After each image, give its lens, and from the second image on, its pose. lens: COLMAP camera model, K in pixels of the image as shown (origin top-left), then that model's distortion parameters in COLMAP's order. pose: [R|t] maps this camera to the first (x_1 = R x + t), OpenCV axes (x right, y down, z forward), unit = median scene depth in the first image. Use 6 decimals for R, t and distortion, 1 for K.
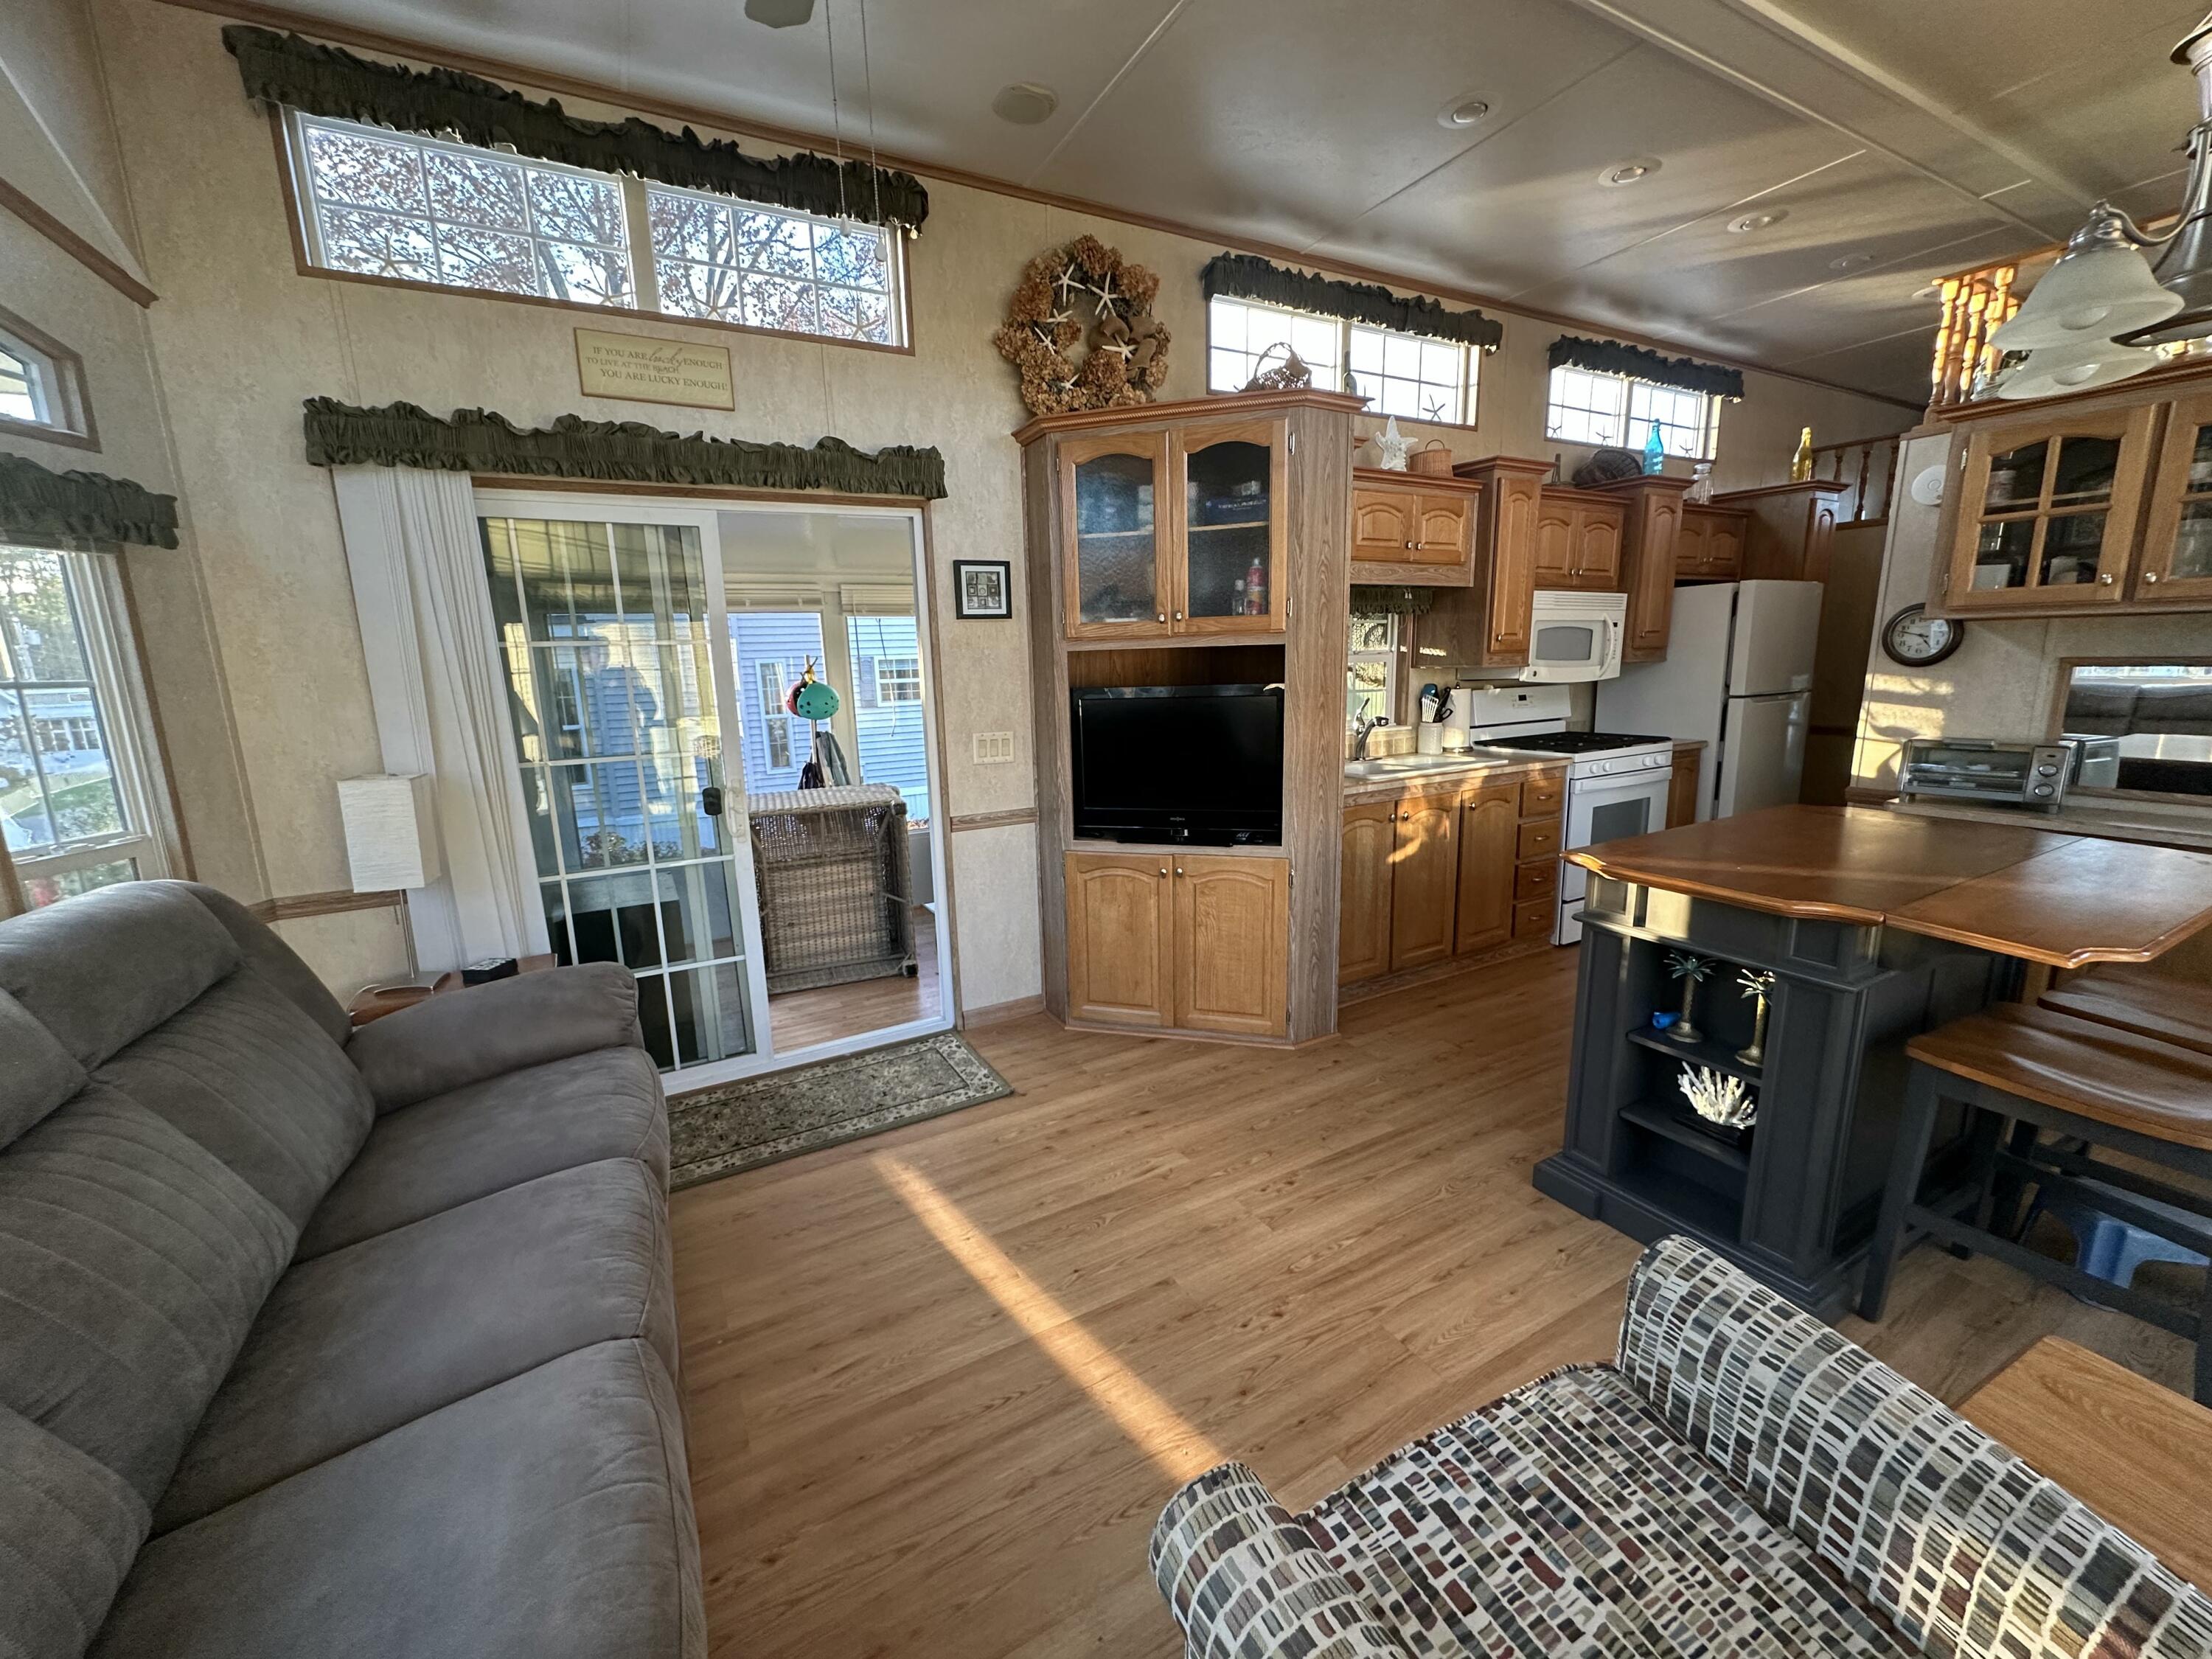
lens RADIAL K [[879.0, 0, 1104.8], [0, 879.0, 832.4], [0, 0, 1]] dist [-0.003045, 0.000980]
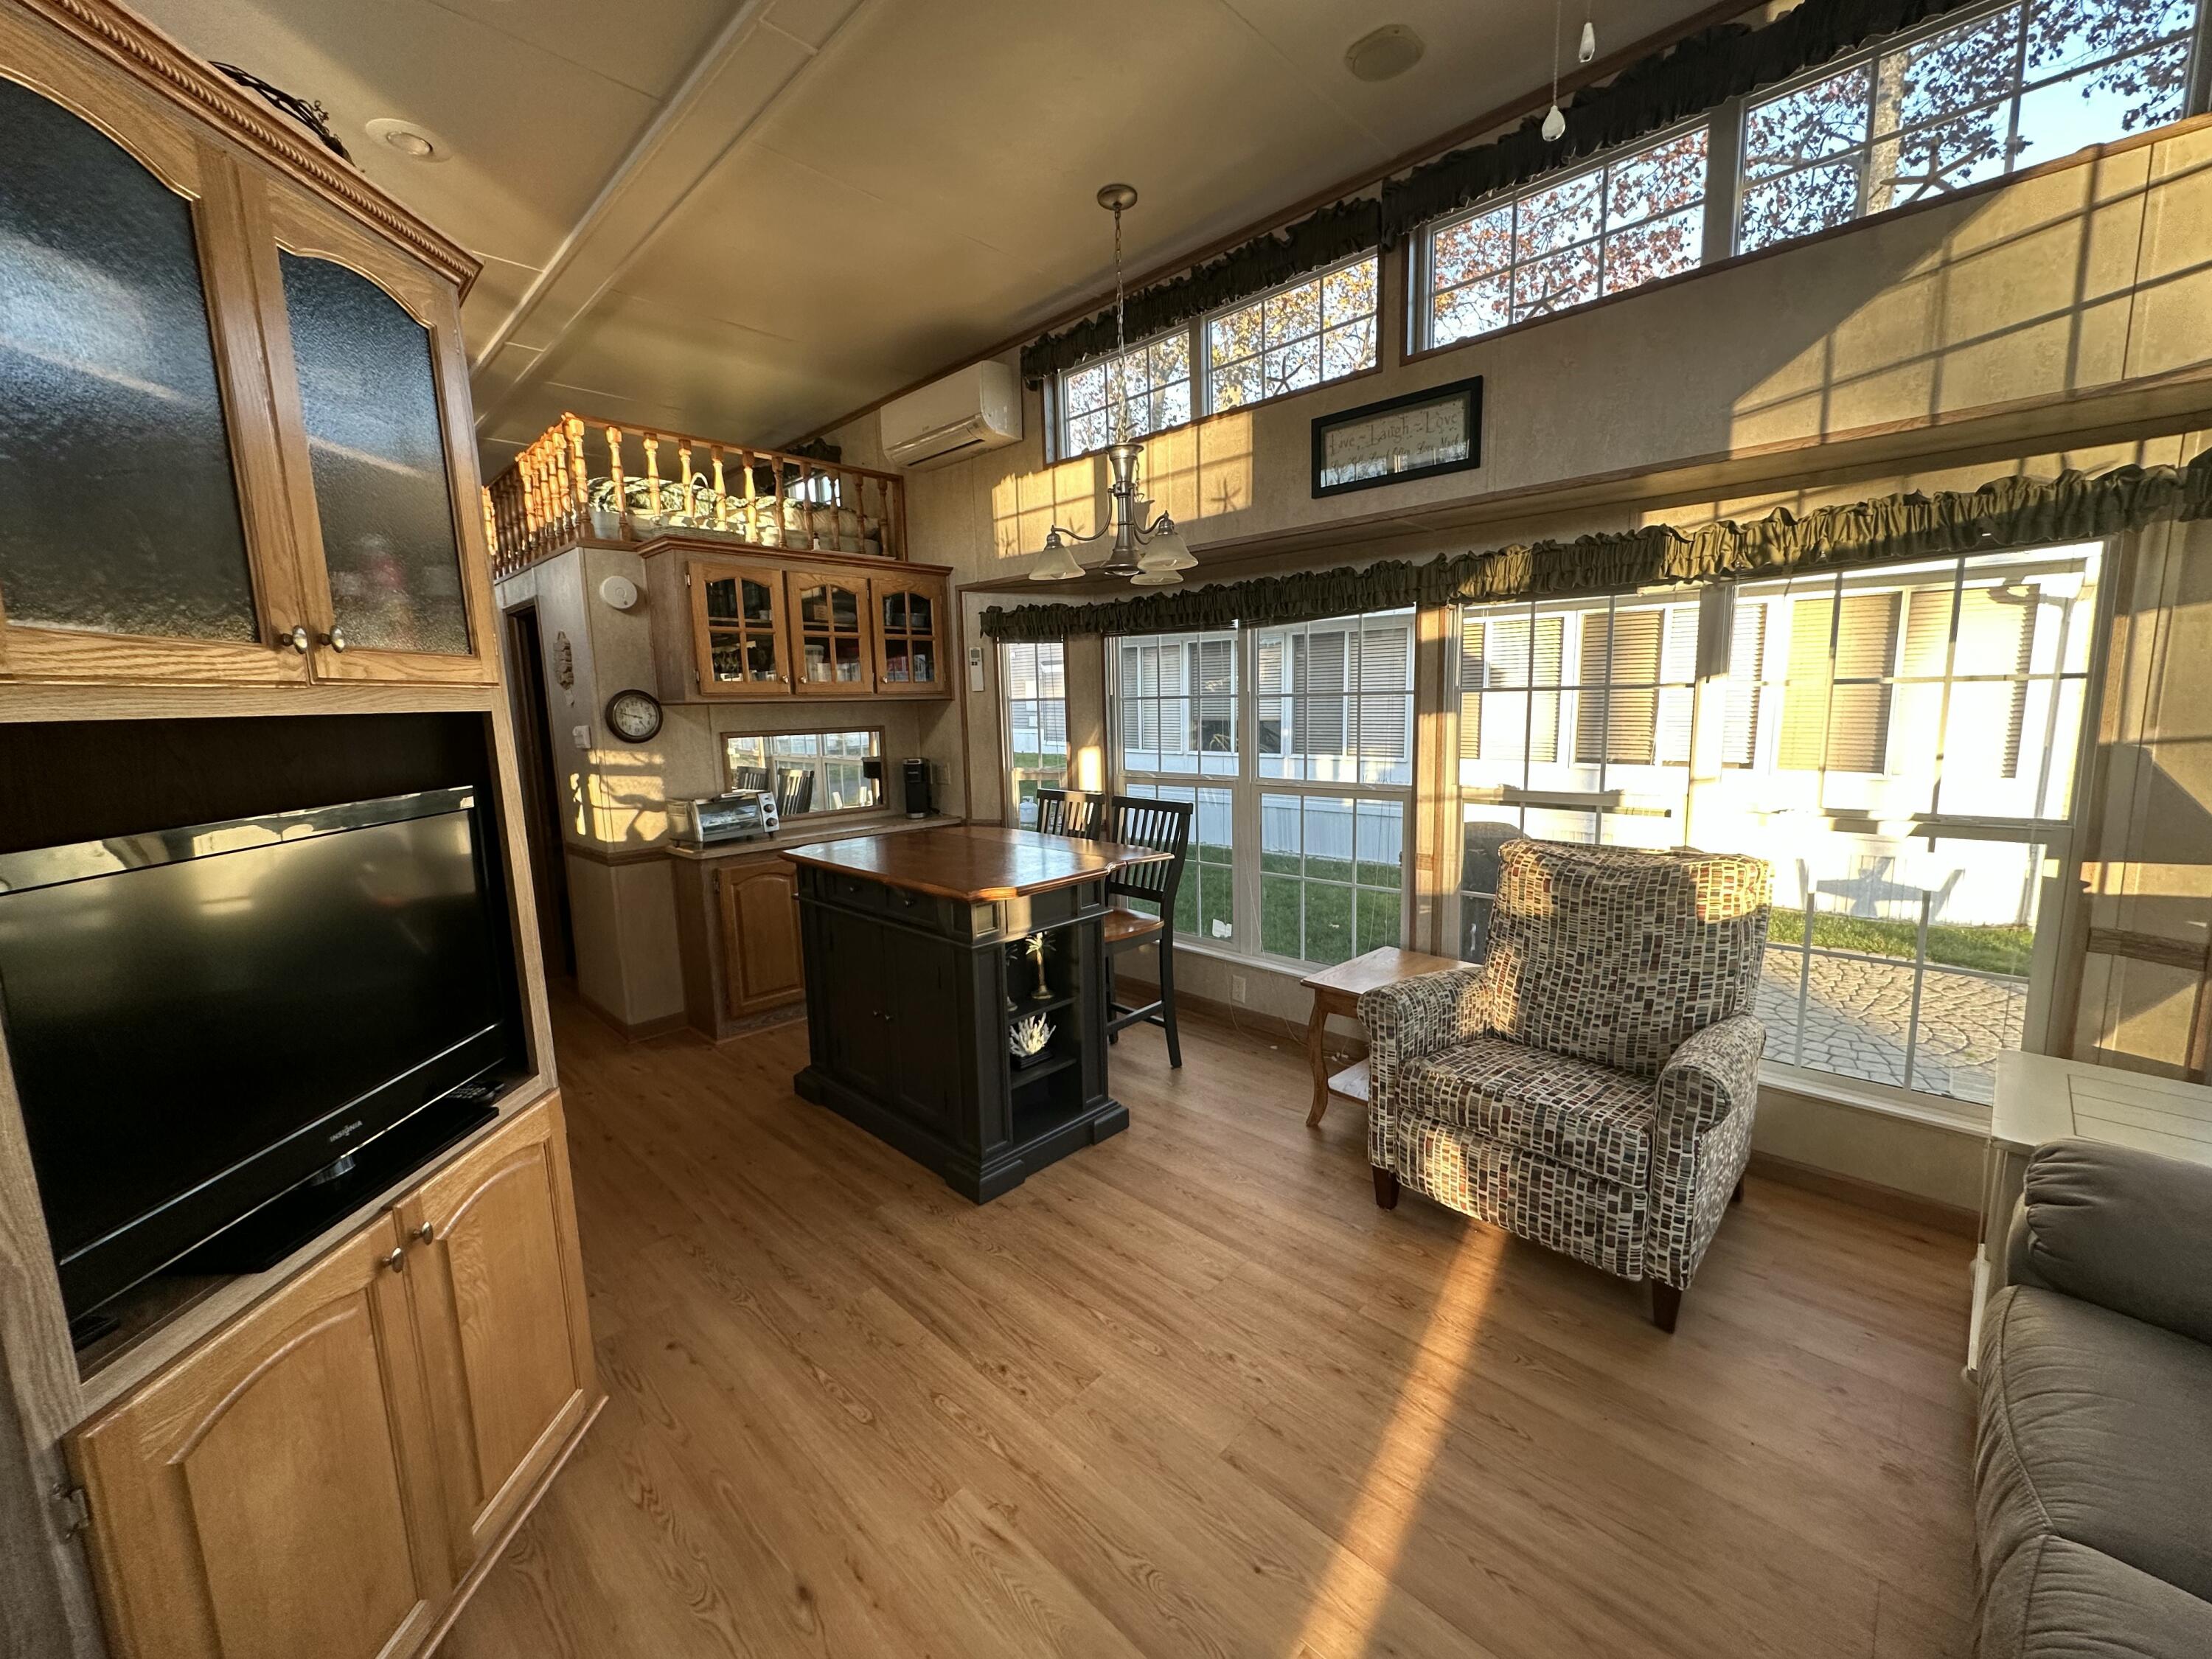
lens RADIAL K [[879.0, 0, 1107.9], [0, 879.0, 827.9], [0, 0, 1]] dist [-0.003045, 0.000980]
pose [[-0.289149, -0.104642, 0.951548, -0.382580], [0.221312, 0.959772, 0.172797, -0.138801], [-0.931351, 0.260553, -0.254359, 0.719181]]
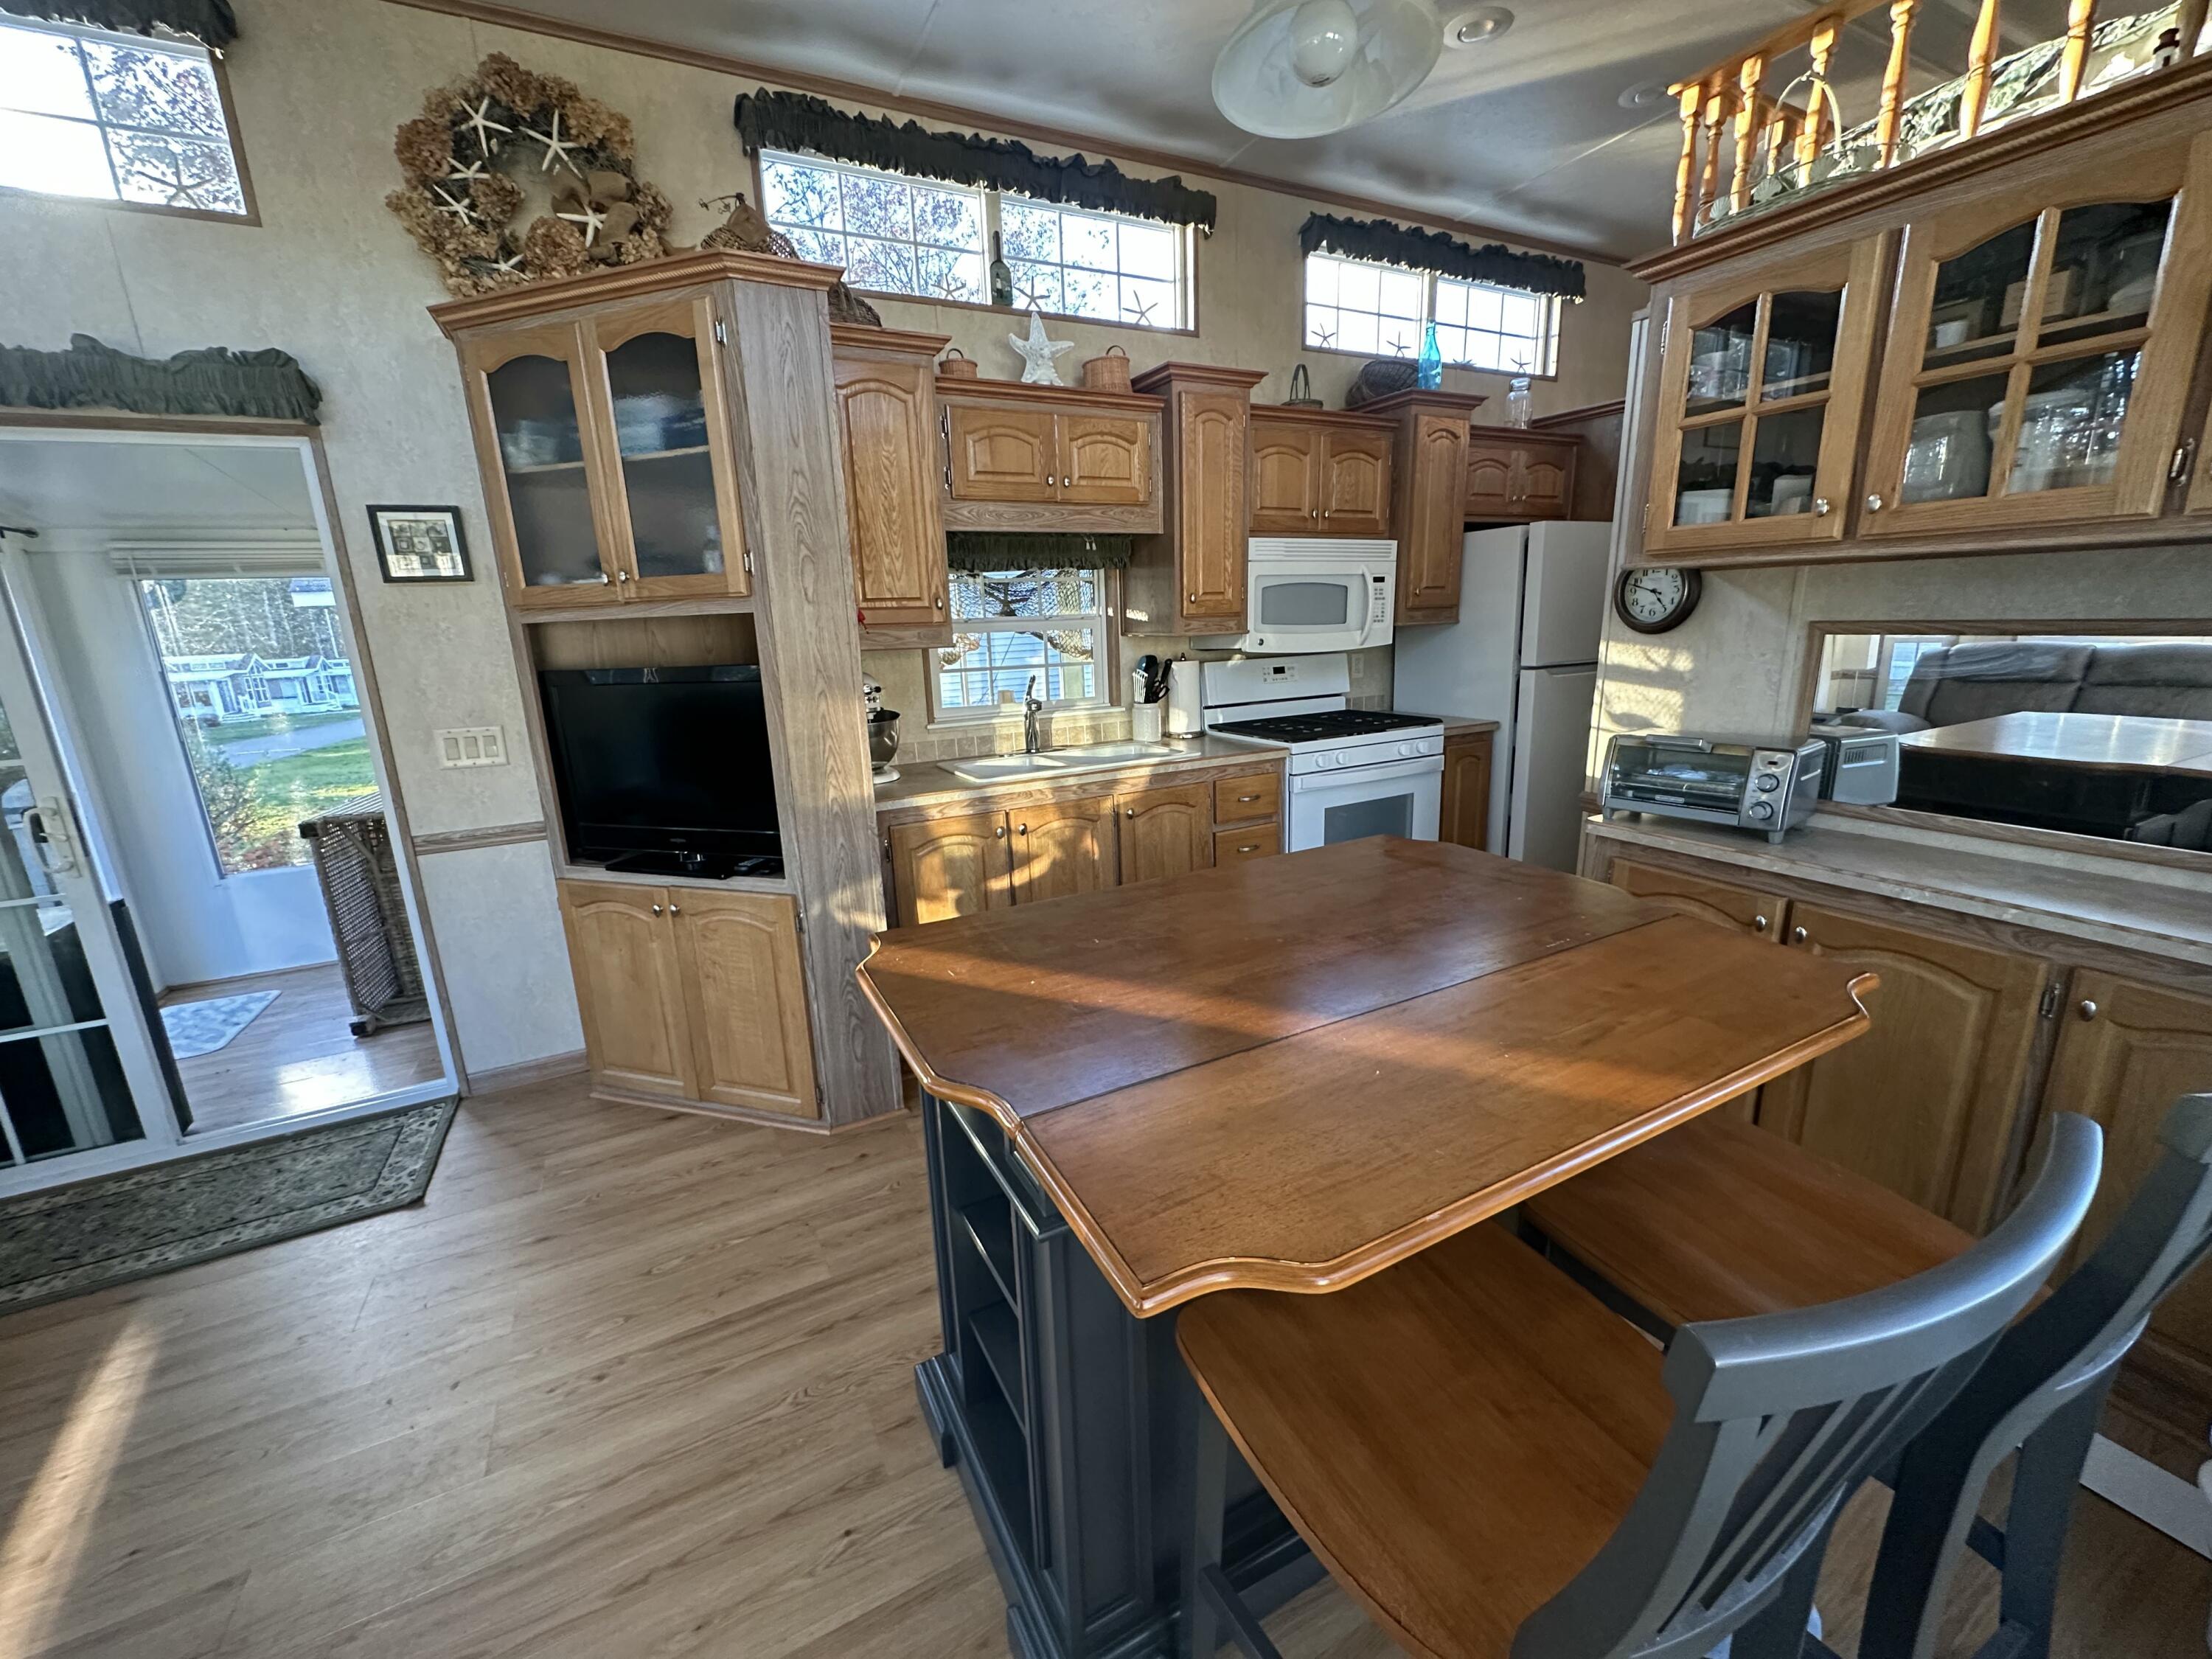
lens RADIAL K [[879.0, 0, 1106.3], [0, 879.0, 830.6], [0, 0, 1]] dist [-0.003045, 0.000980]
pose [[0.999634, -0.002982, -0.026895, 0.469997], [0.004142, 0.999059, 0.043182, -0.054607], [0.026741, -0.043277, 0.998705, 0.231338]]
